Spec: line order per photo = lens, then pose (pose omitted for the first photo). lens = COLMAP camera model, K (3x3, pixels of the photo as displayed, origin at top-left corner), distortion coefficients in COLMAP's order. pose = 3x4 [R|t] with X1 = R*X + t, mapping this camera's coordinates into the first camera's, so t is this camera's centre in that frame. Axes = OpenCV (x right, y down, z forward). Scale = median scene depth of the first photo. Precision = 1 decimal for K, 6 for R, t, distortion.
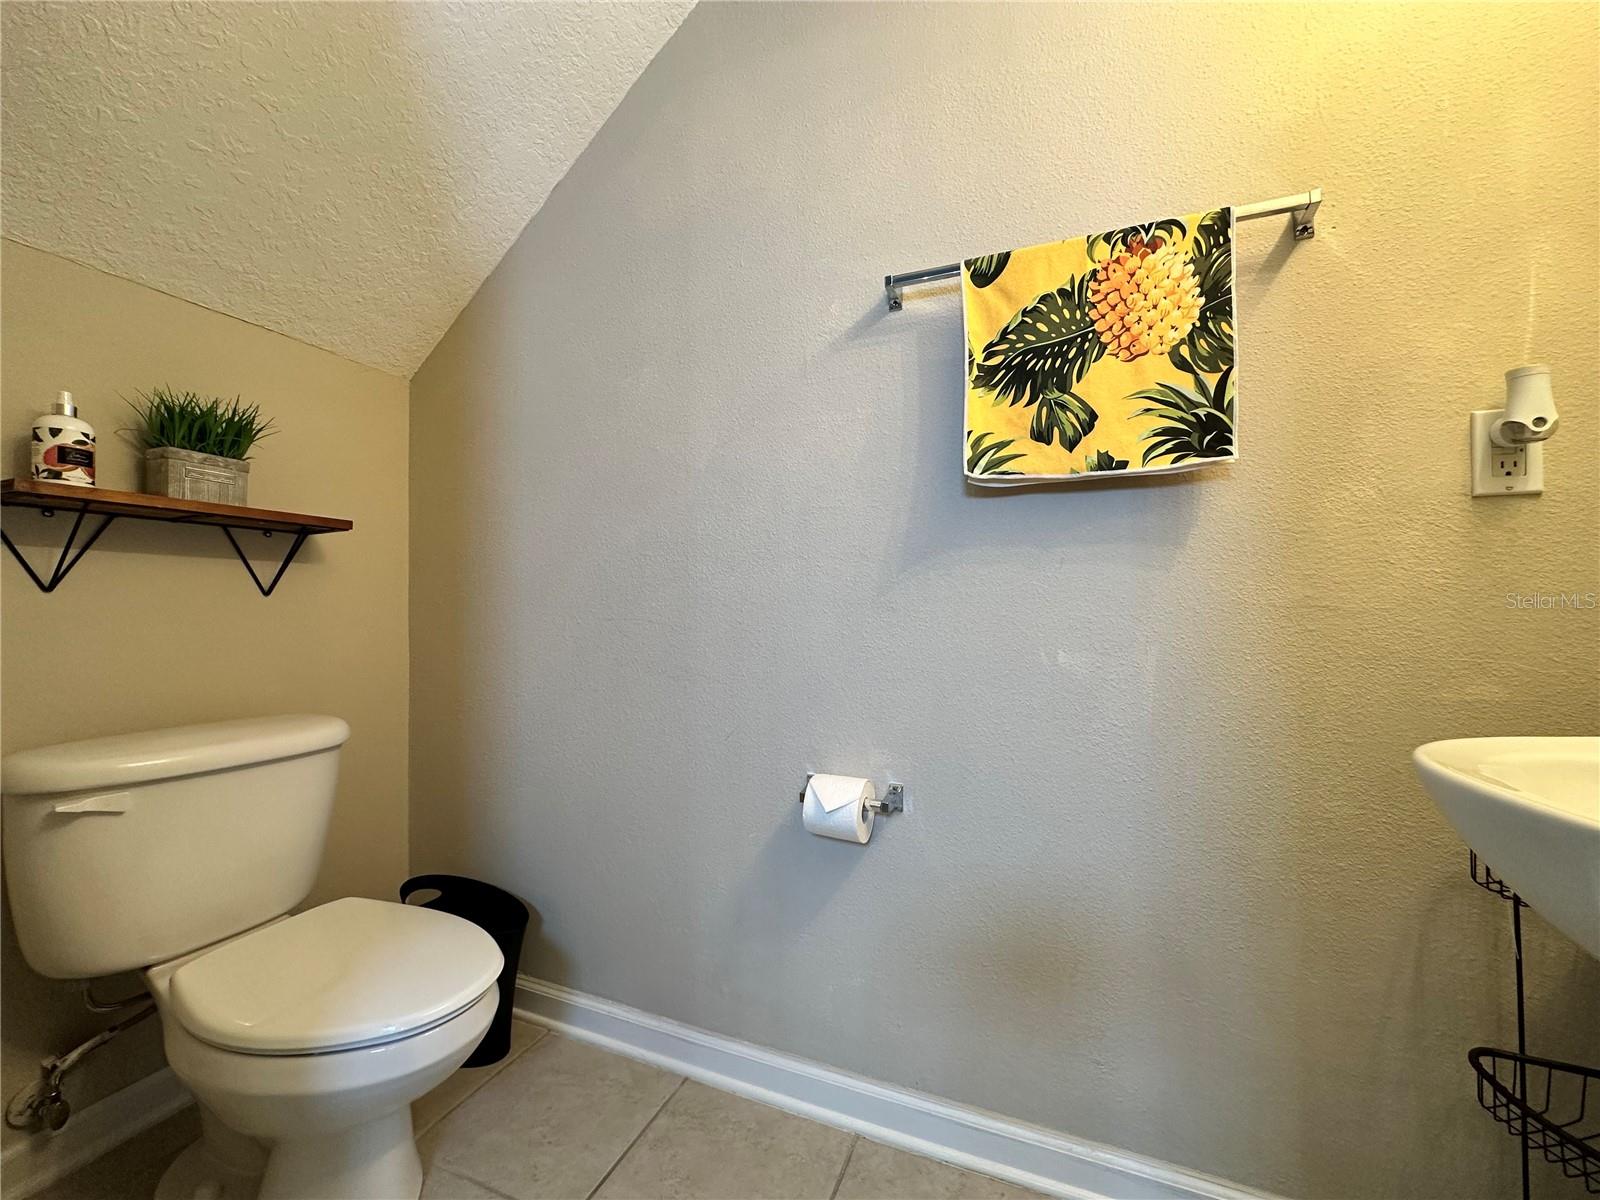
lens RADIAL K [[639.8, 0, 801.1], [0, 639.8, 605.3], [0, 0, 1]] dist [-0.006413, 0.002727]
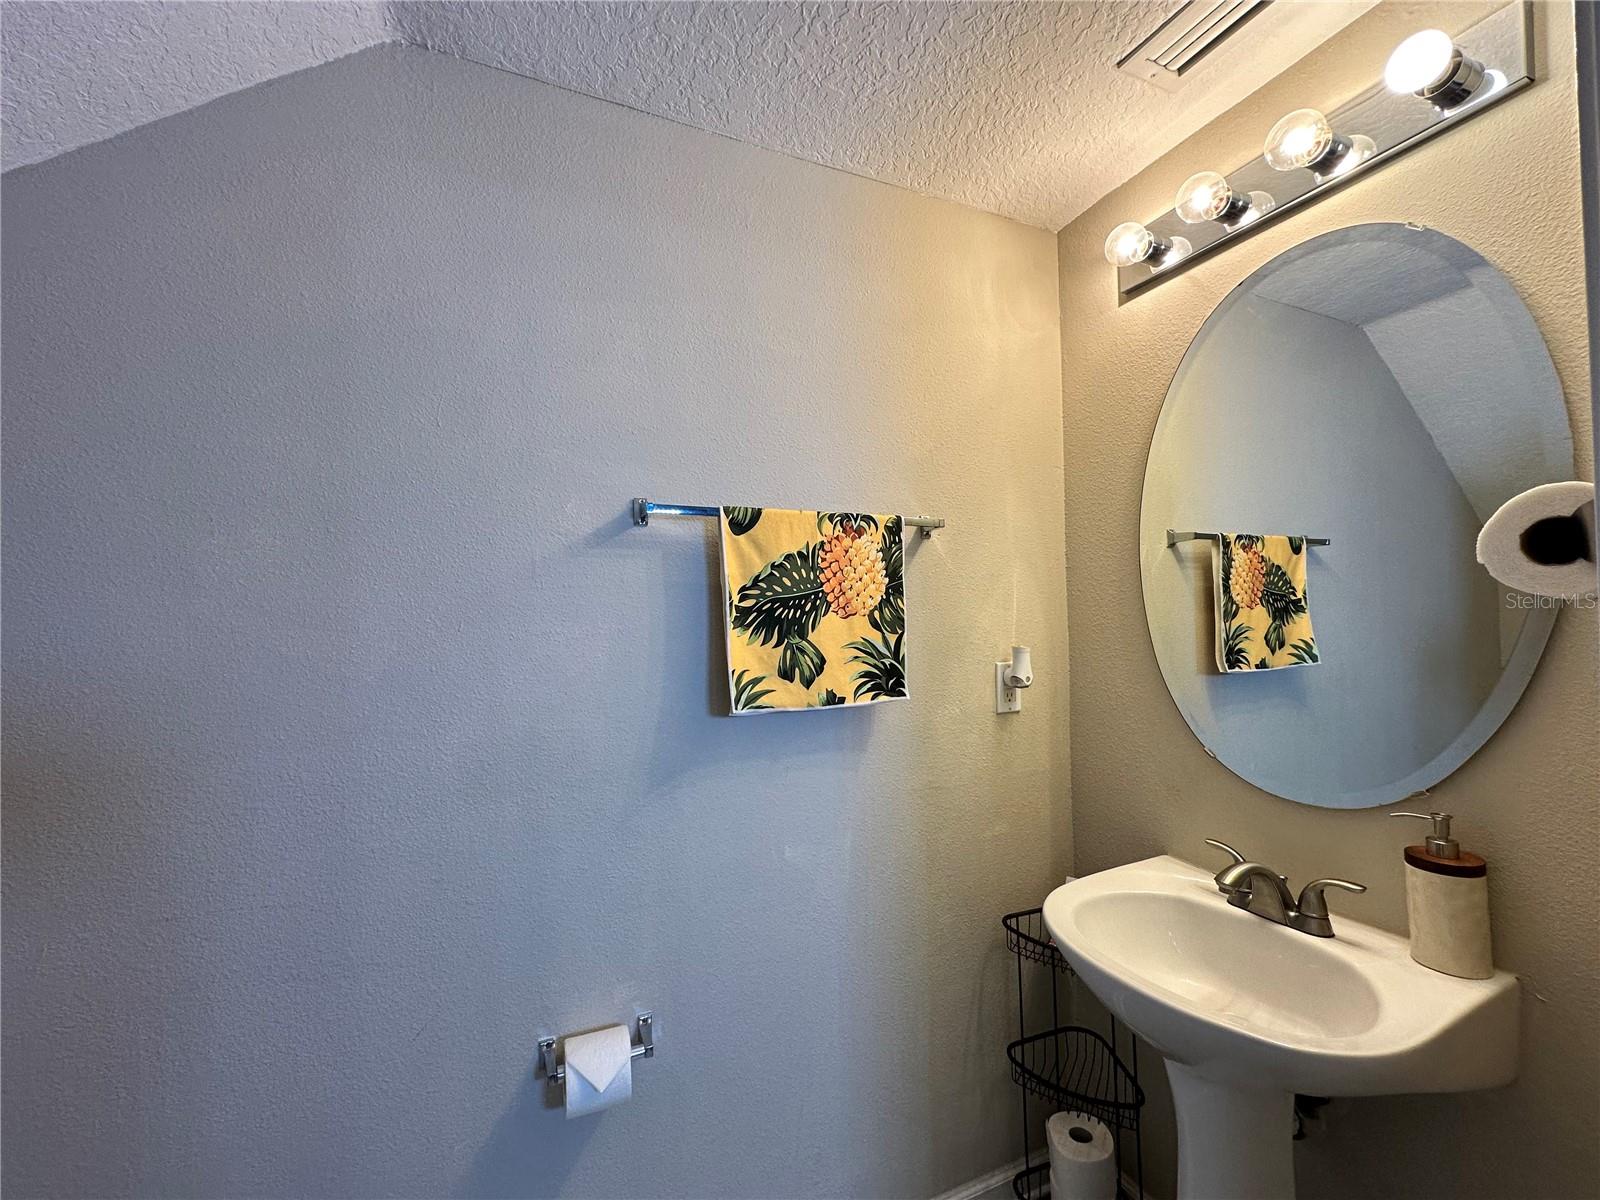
lens RADIAL K [[639.8, 0, 797.0], [0, 639.8, 600.3], [0, 0, 1]] dist [-0.006413, 0.002727]
pose [[0.691505, 0.003524, 0.722363, -0.466311], [0.007679, 0.999896, -0.012229, -0.396959], [-0.722331, 0.014003, 0.691406, 0.182683]]
